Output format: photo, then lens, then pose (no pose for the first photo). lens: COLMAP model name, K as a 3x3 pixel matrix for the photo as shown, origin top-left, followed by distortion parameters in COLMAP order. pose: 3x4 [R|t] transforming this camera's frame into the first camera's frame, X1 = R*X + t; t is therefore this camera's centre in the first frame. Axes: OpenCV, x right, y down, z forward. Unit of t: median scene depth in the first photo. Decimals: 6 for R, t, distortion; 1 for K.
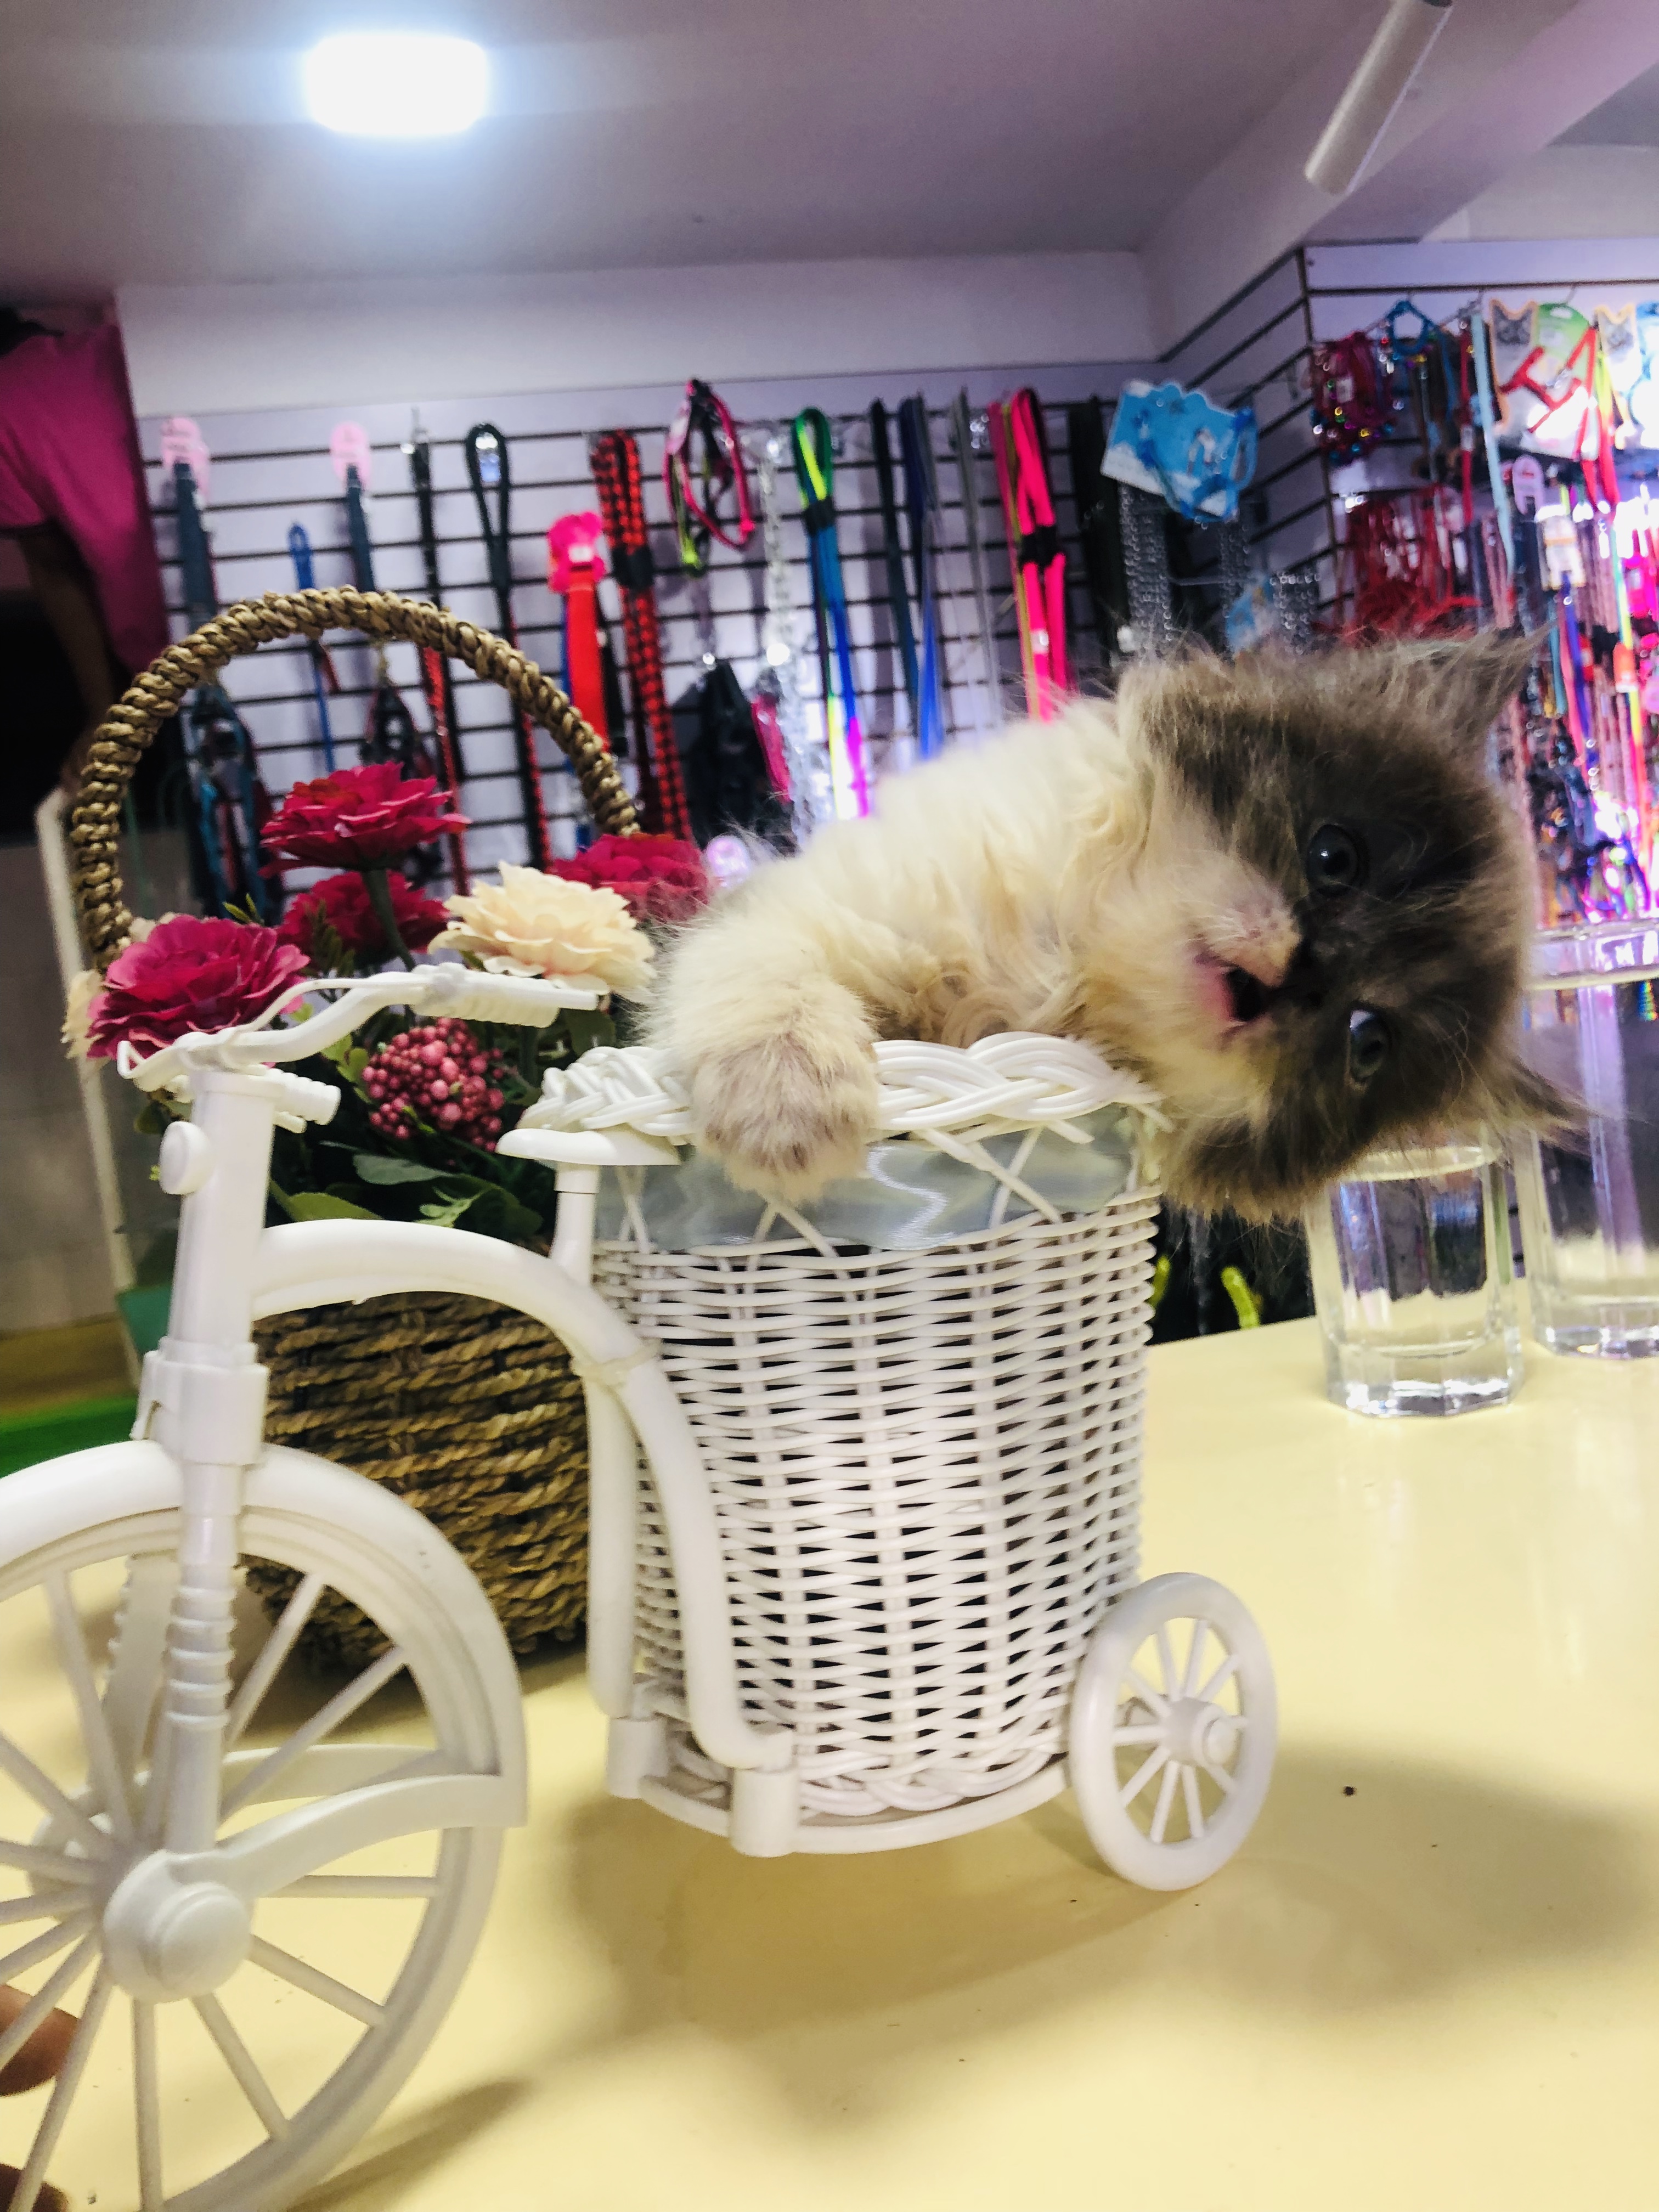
lens RADIAL K [[1812.1, 0, 829.5], [0, 1812.1, 1106.0], [0, 0, 1]] dist [-0.064555, 0.000837]
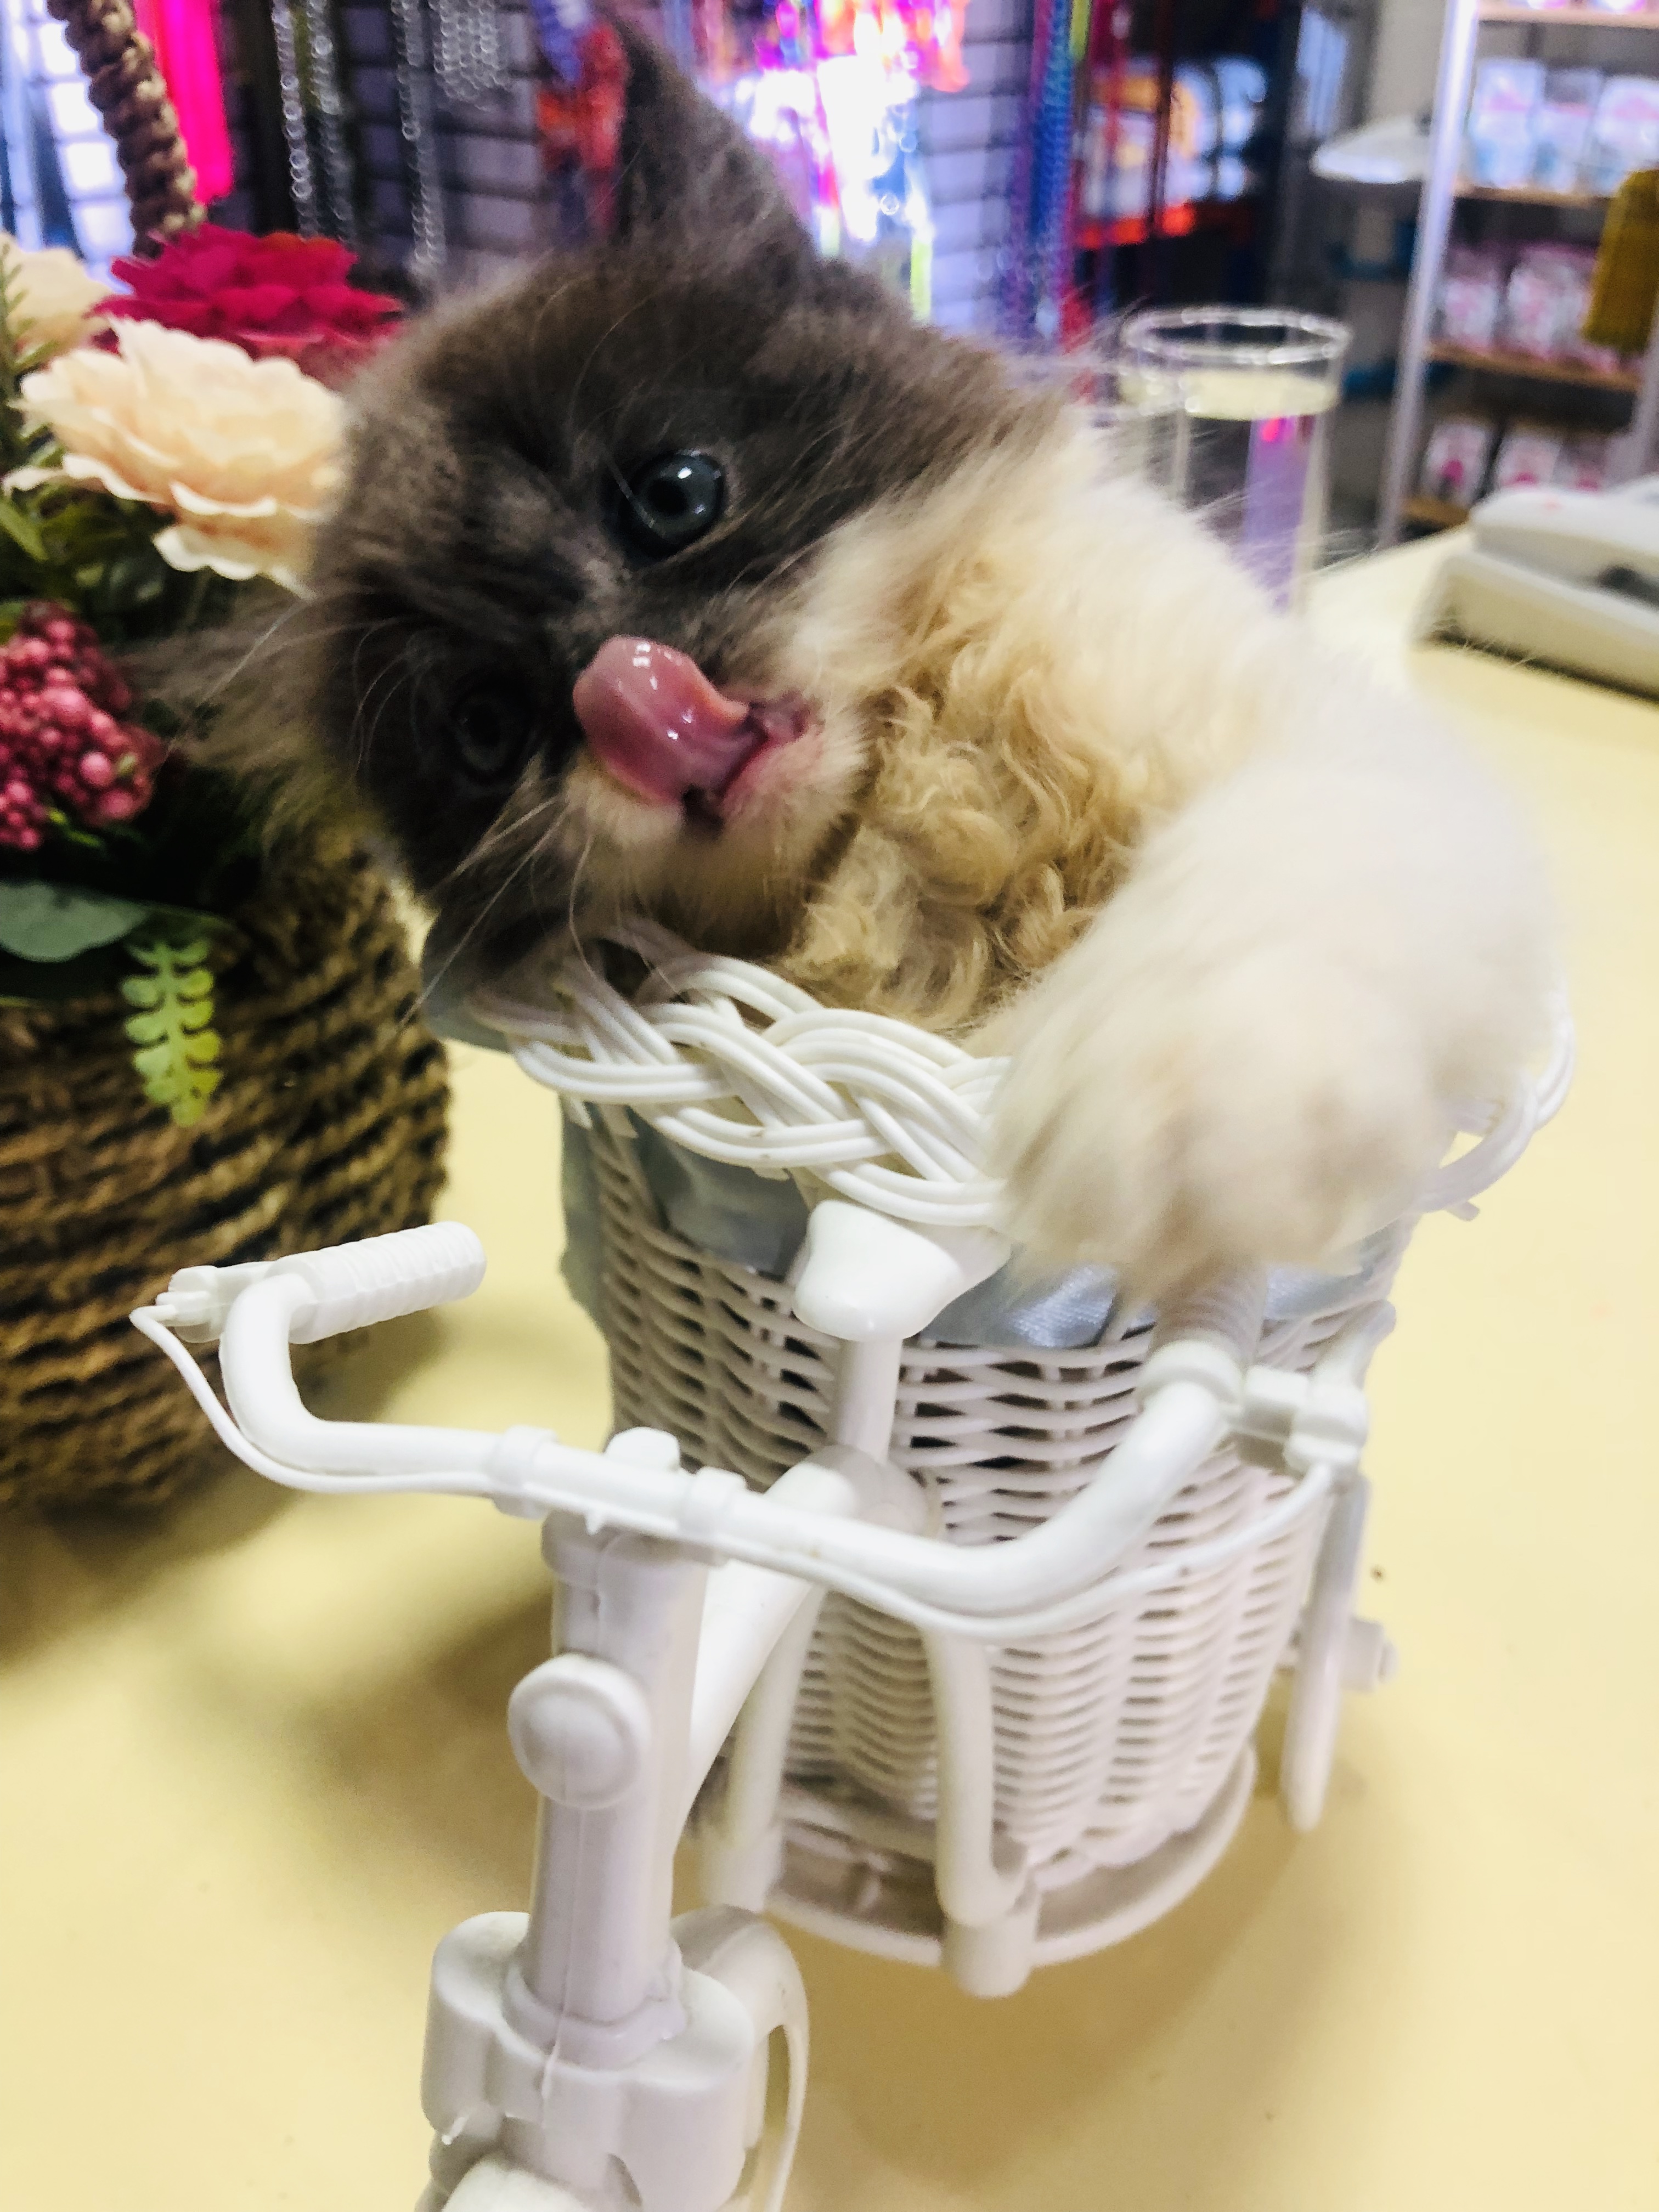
lens RADIAL K [[1812.1, 0, 829.5], [0, 1812.1, 1106.0], [0, 0, 1]] dist [-0.064555, 0.000837]
pose [[0.887546, -0.119397, 0.444980, -0.275540], [-0.092875, 0.899641, 0.426638, -0.182352], [-0.451261, -0.419988, 0.787384, 0.379912]]
